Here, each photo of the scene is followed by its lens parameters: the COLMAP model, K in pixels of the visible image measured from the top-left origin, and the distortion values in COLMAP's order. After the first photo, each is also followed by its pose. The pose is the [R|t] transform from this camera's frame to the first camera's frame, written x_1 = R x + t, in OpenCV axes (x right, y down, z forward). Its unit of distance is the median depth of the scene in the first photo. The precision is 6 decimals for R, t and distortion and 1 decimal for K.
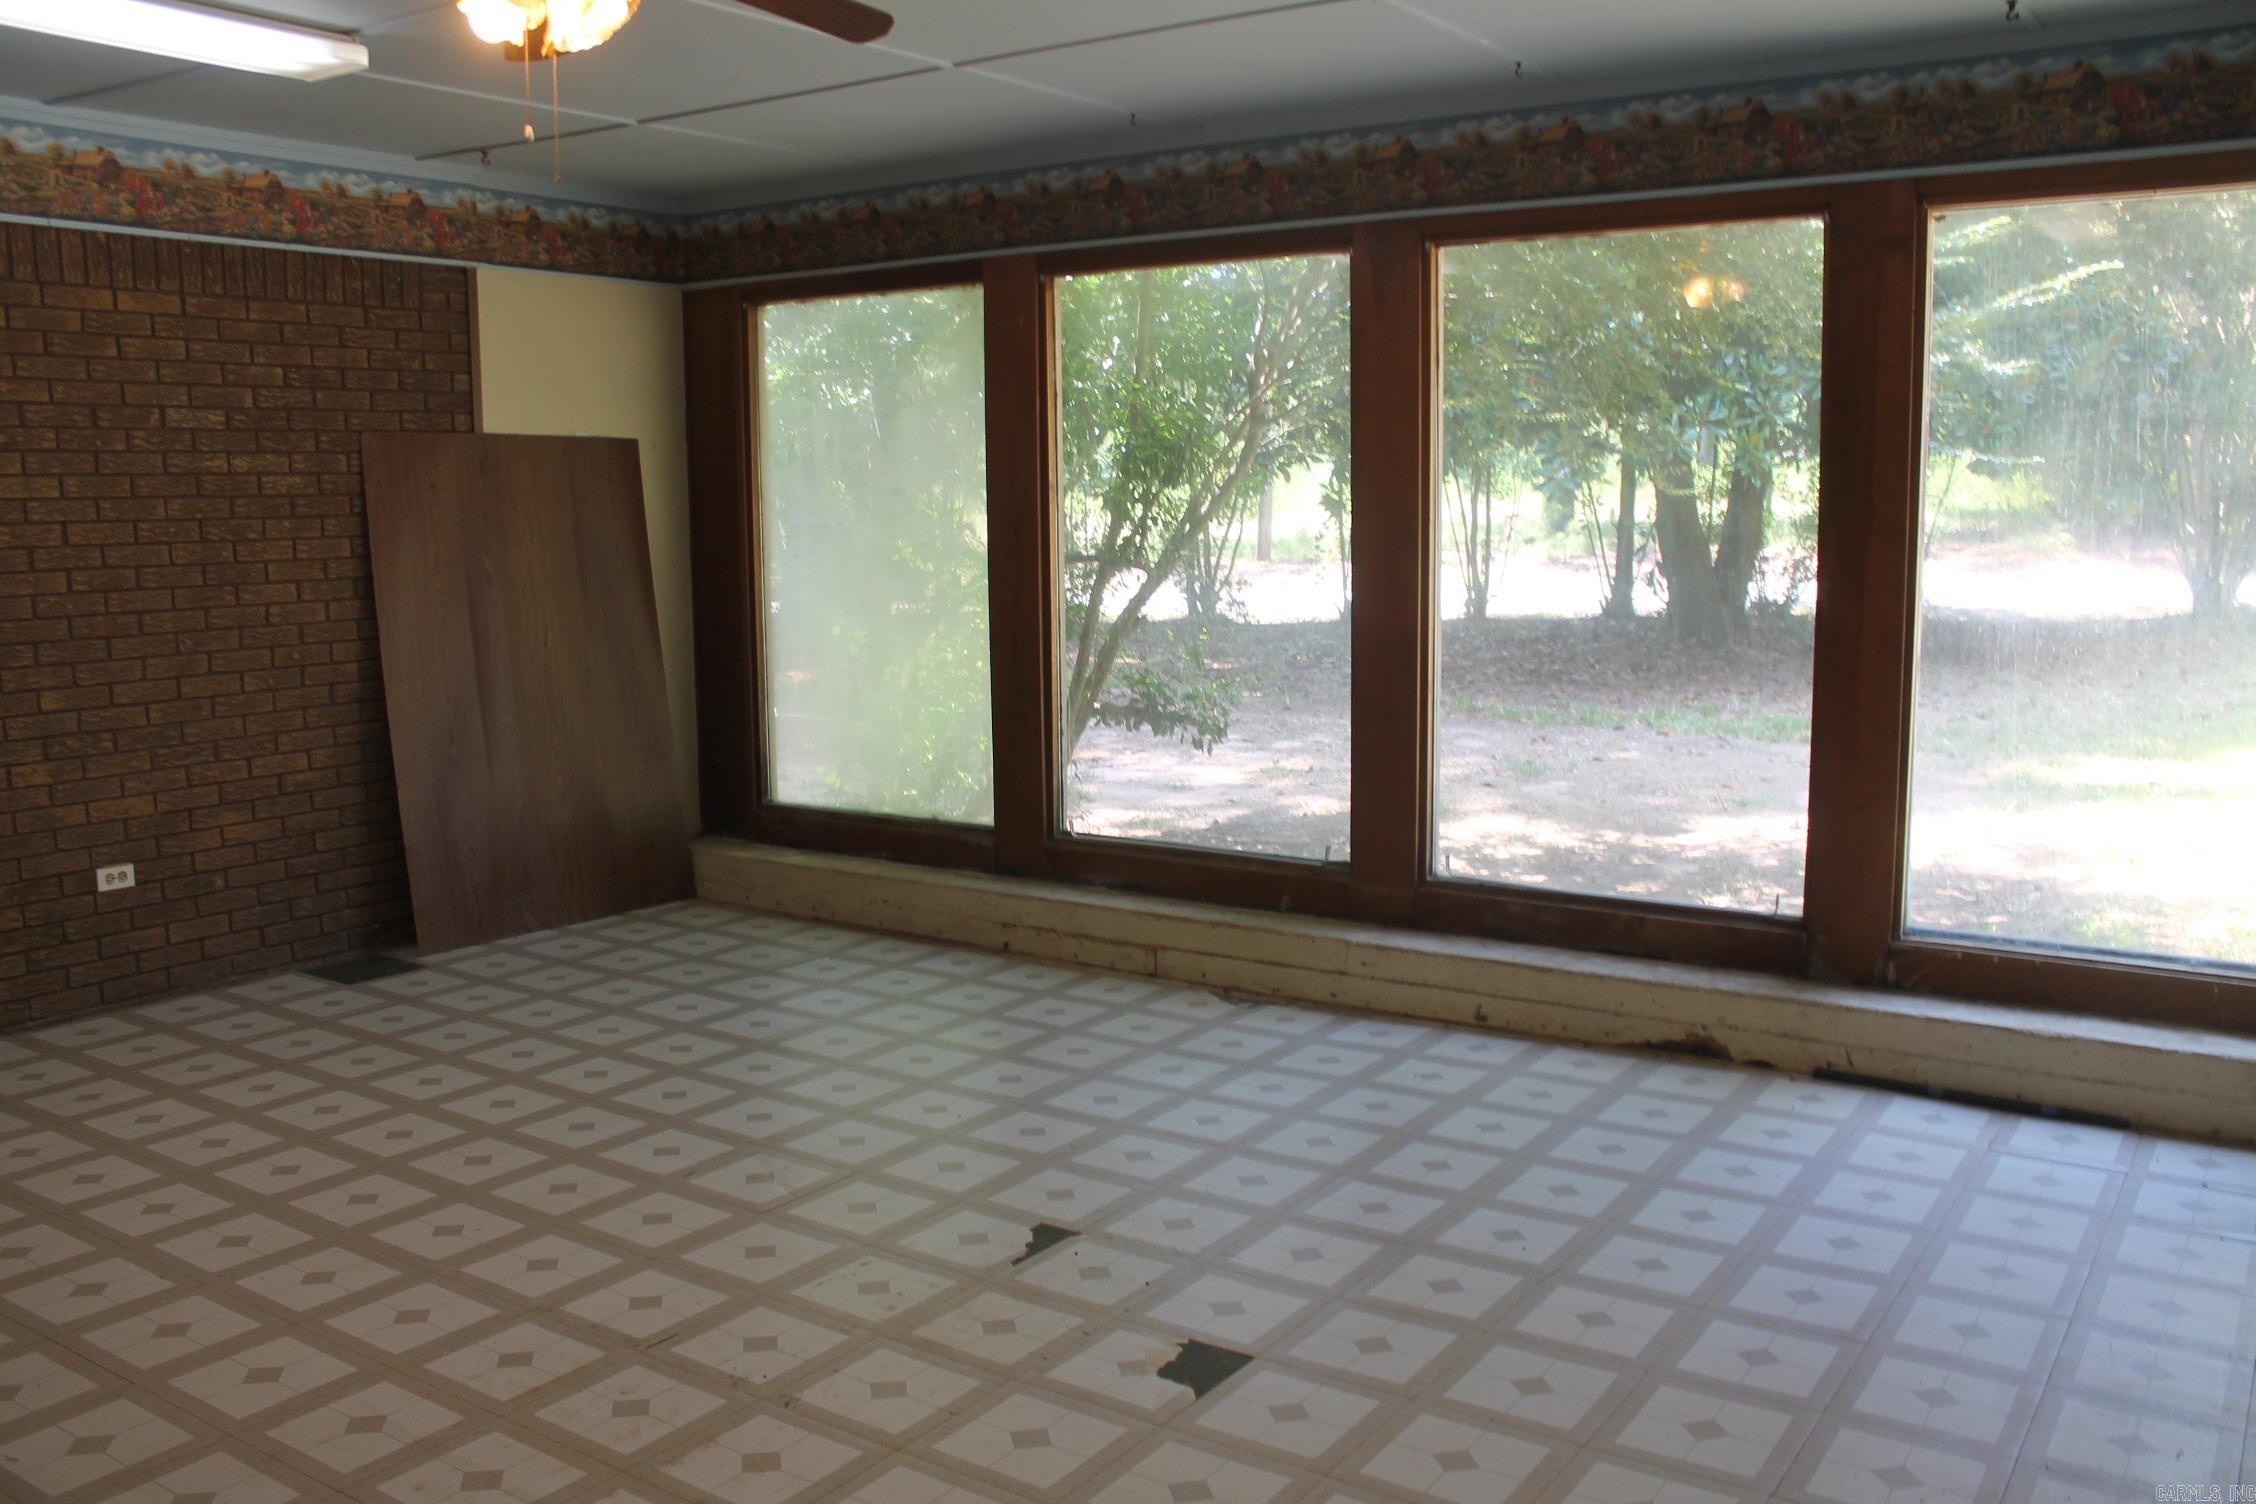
lens RADIAL K [[1910.1, 0, 1135.9], [0, 1910.1, 748.5], [0, 0, 1]] dist [-0.168146, 0.156044]
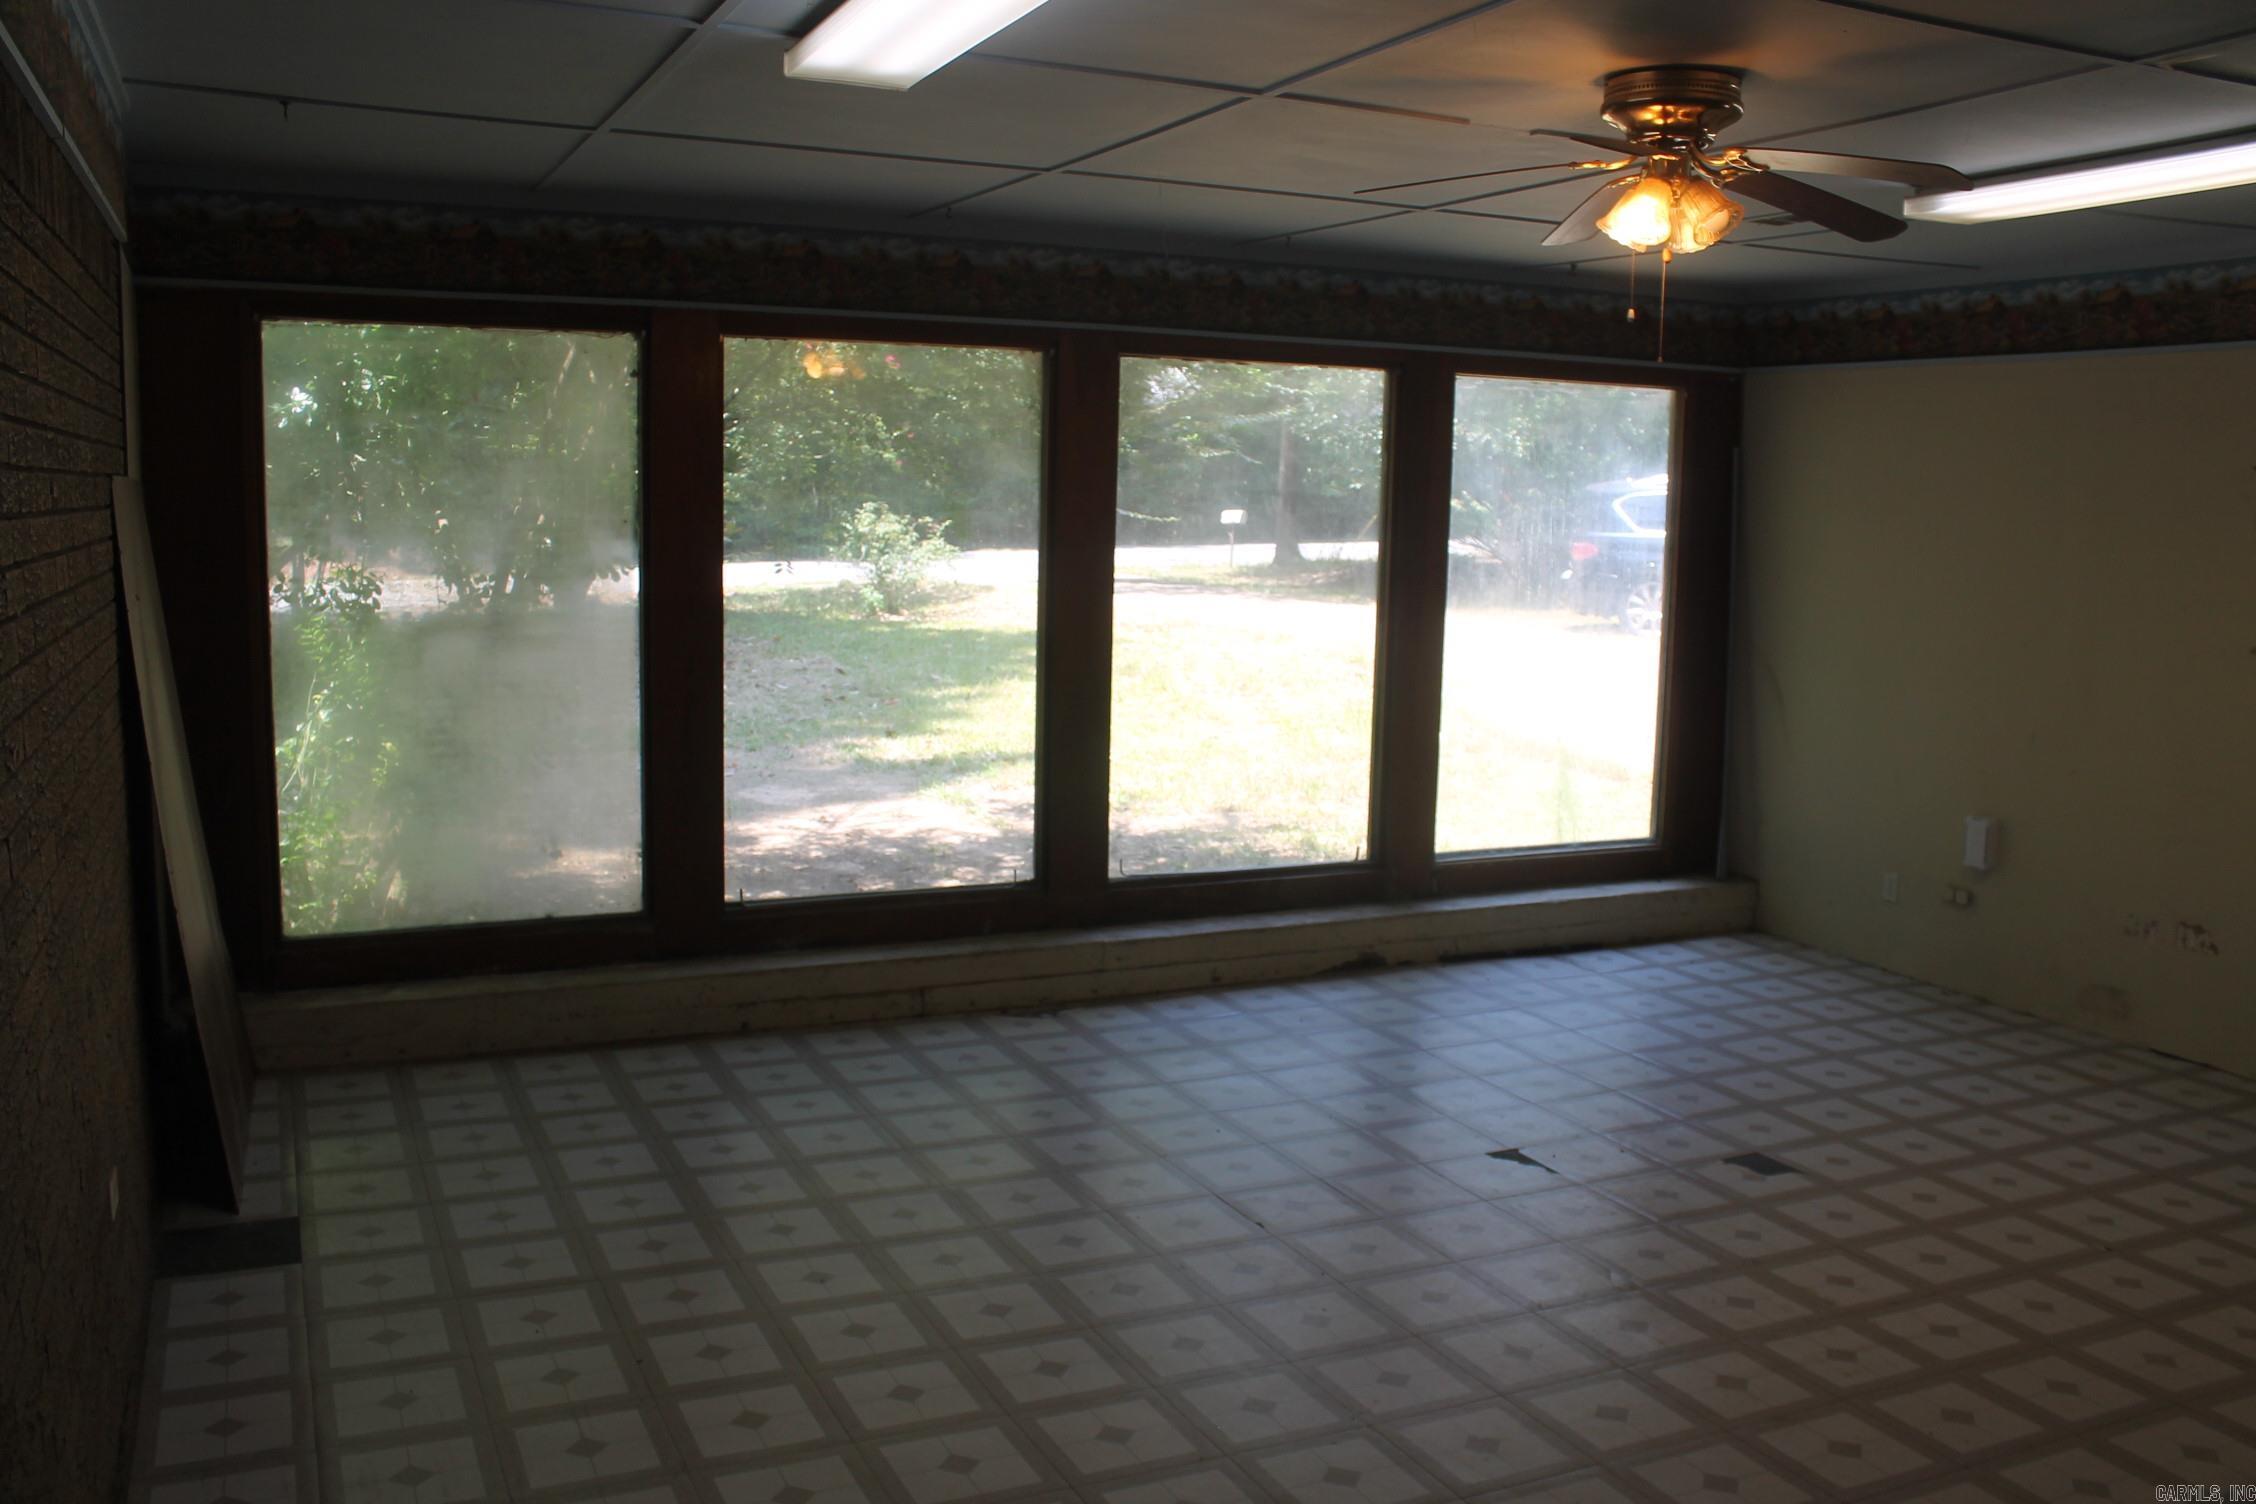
lens RADIAL K [[1910.1, 0, 1135.9], [0, 1910.1, 748.5], [0, 0, 1]] dist [-0.168146, 0.156044]
pose [[0.507498, -0.087321, 0.857217, -0.905321], [0.093848, 0.994535, 0.045749, -0.070178], [-0.856527, 0.057231, 0.512919, 0.403504]]
